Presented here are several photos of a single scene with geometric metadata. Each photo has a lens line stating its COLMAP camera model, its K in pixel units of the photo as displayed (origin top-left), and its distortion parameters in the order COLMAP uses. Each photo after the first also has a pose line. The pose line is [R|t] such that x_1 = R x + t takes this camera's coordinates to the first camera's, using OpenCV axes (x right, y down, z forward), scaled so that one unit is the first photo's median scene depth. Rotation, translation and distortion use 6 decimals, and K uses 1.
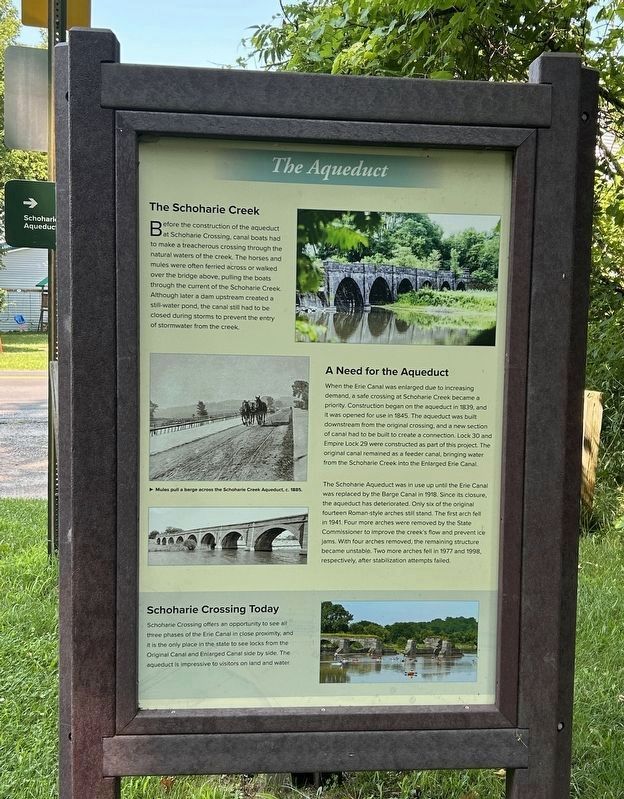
lens RADIAL K [[846.5, 0, 311.5], [0, 846.5, 402.6], [0, 0, 1]] dist [0.025250, 0.000000]
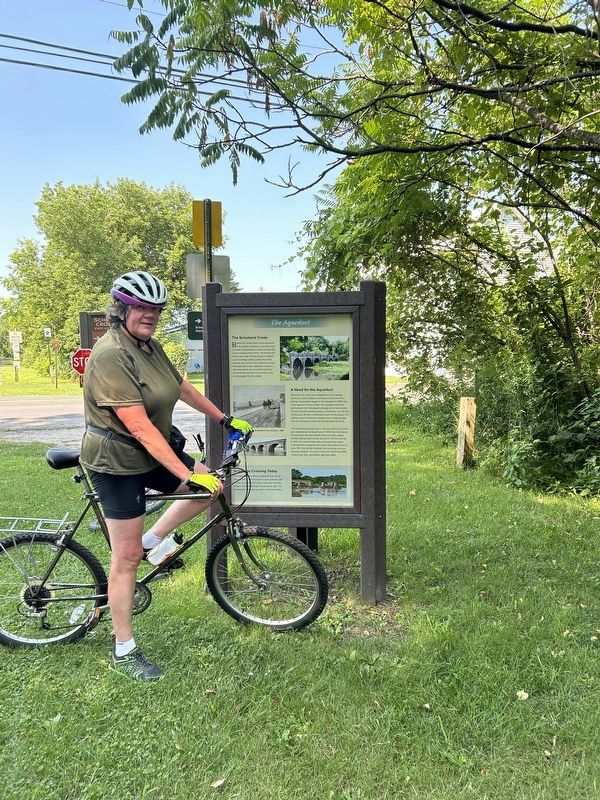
lens RADIAL K [[605.9, 0, 300.6], [0, 605.9, 397.5], [0, 0, 1]] dist [0.004625, 0.000602]
pose [[0.985037, -0.020457, -0.171123, 0.410746], [0.016608, 0.999577, -0.023893, 0.040032], [0.171539, 0.020693, 0.984960, -1.073156]]
